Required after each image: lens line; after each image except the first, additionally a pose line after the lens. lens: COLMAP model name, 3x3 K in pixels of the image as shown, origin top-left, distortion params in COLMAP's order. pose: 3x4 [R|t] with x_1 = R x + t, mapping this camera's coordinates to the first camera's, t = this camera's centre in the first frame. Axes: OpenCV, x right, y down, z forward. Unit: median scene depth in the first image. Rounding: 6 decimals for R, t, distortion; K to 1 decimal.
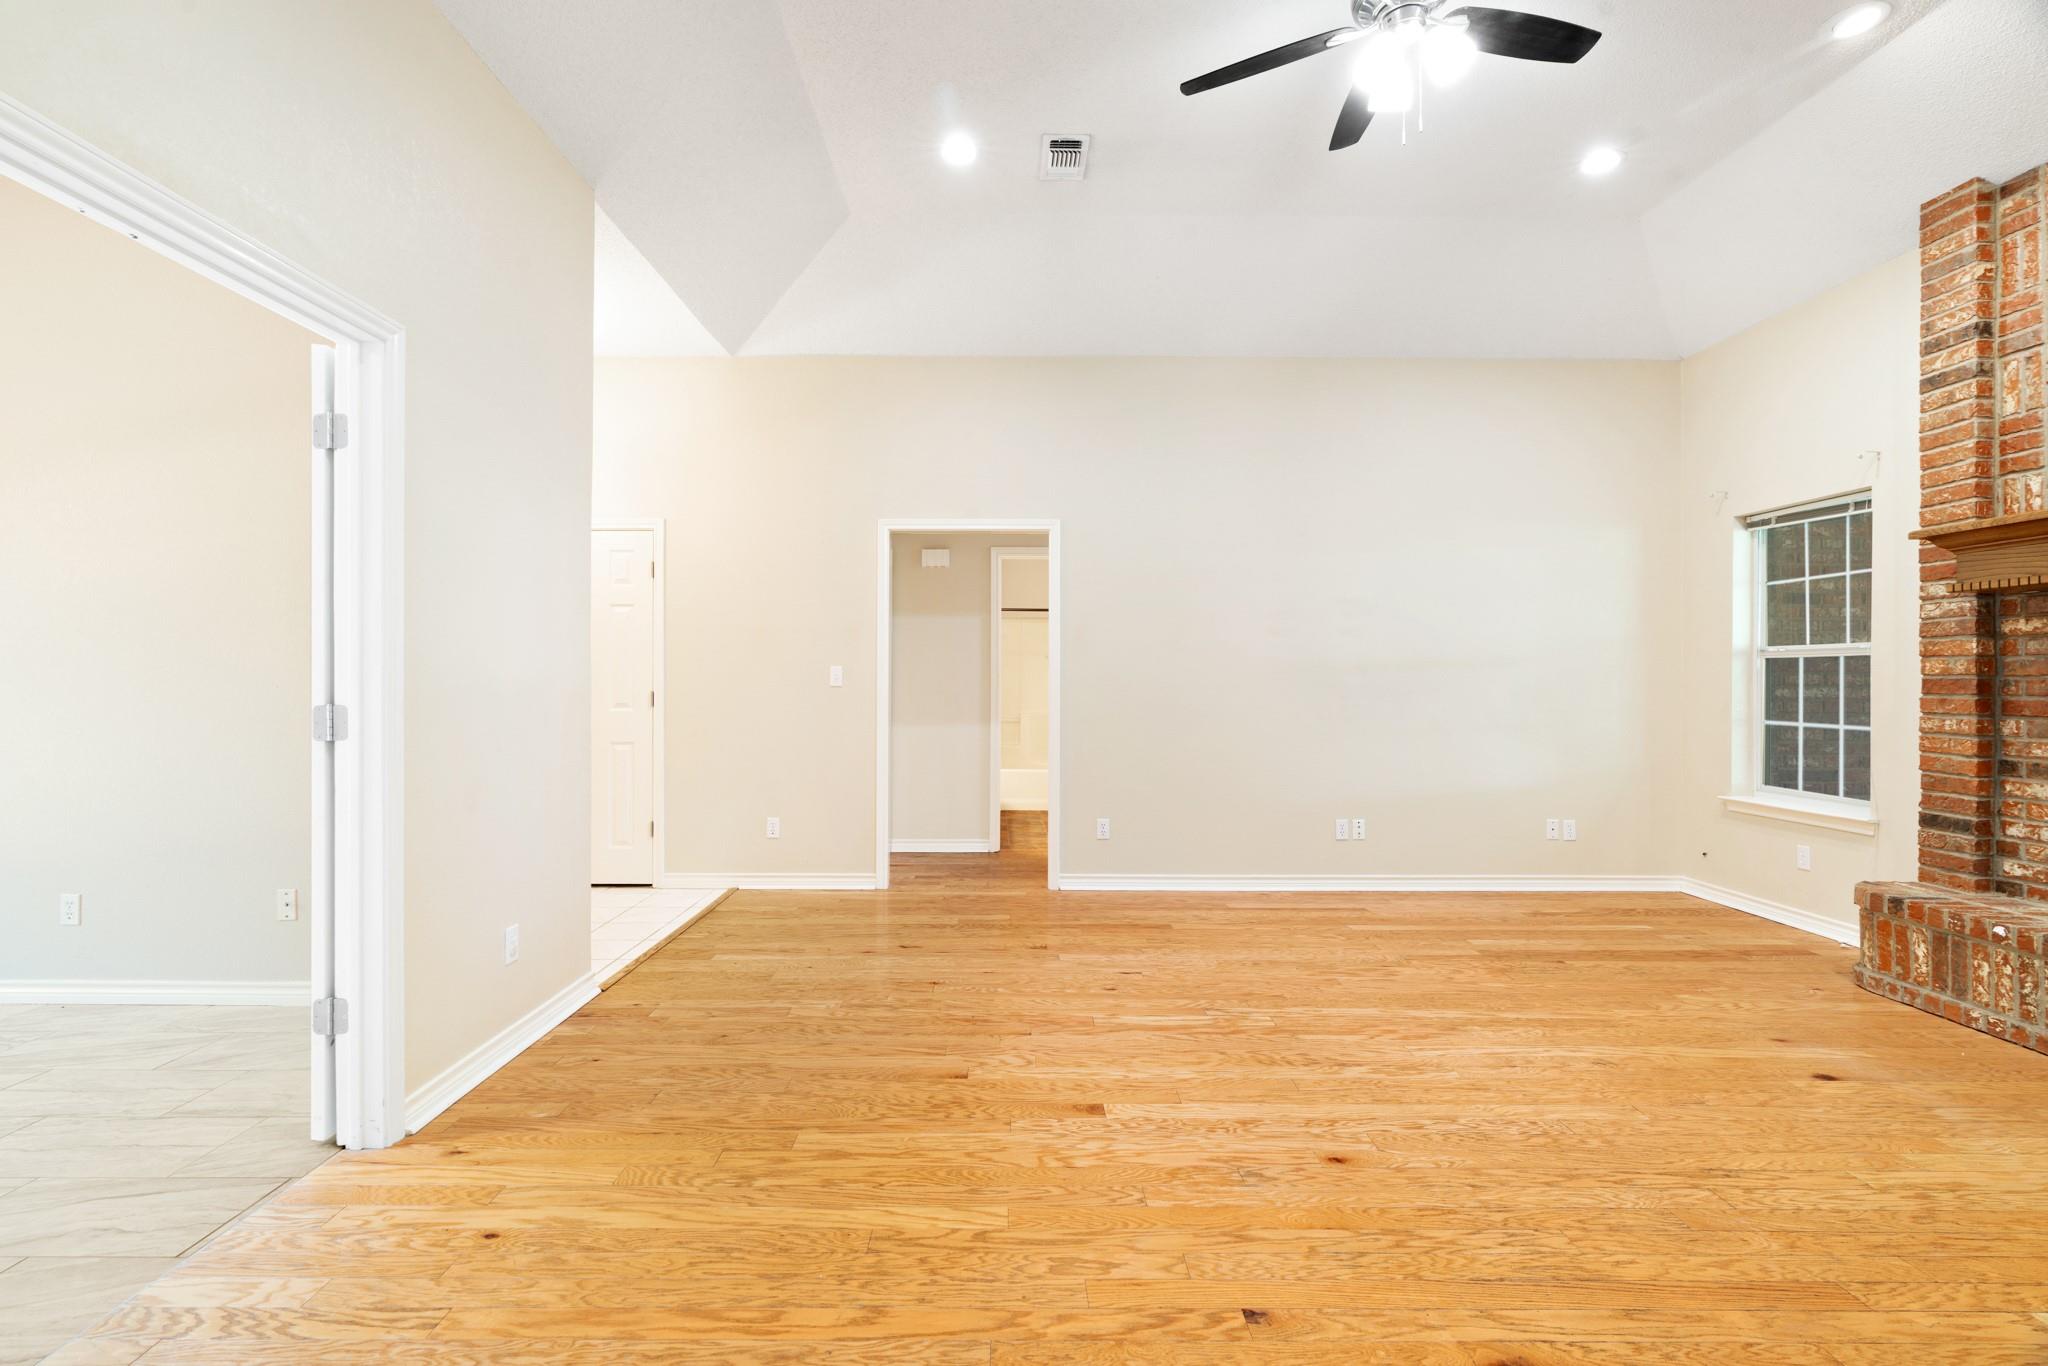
lens RADIAL K [[921.2, 0, 1002.6], [0, 921.2, 679.3], [0, 0, 1]] dist [-0.007853, 0.003335]
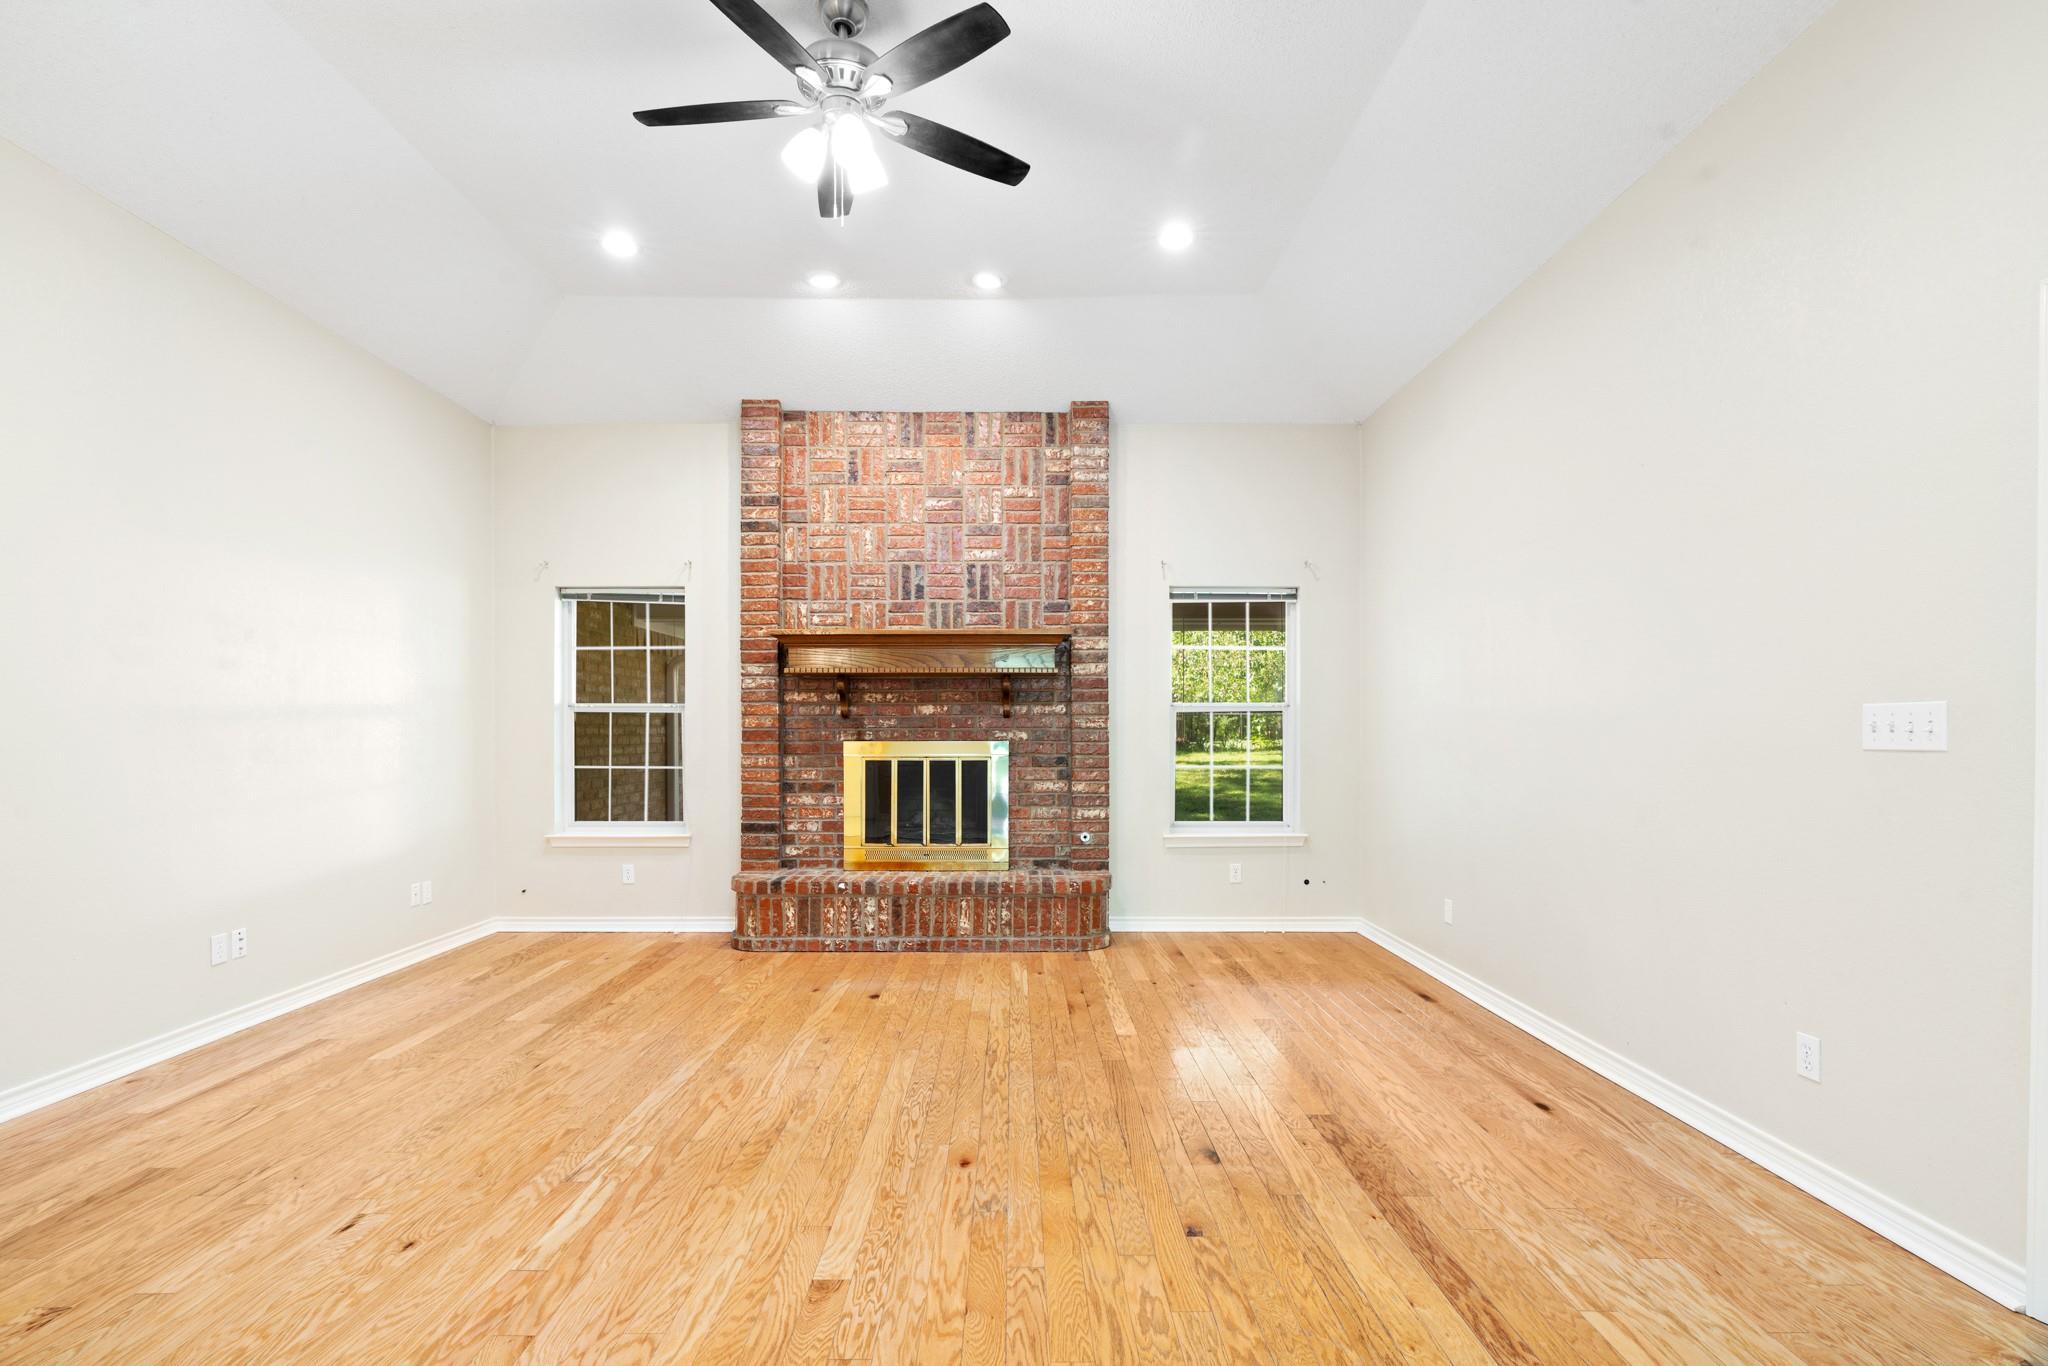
lens RADIAL K [[921.2, 0, 1034.8], [0, 921.2, 739.1], [0, 0, 1]] dist [-0.007853, 0.003335]
pose [[-0.000907, -0.010978, 0.999939, -0.531398], [-0.000972, 0.999939, 0.010977, -0.003484], [-0.999999, -0.000962, -0.000917, 0.651437]]
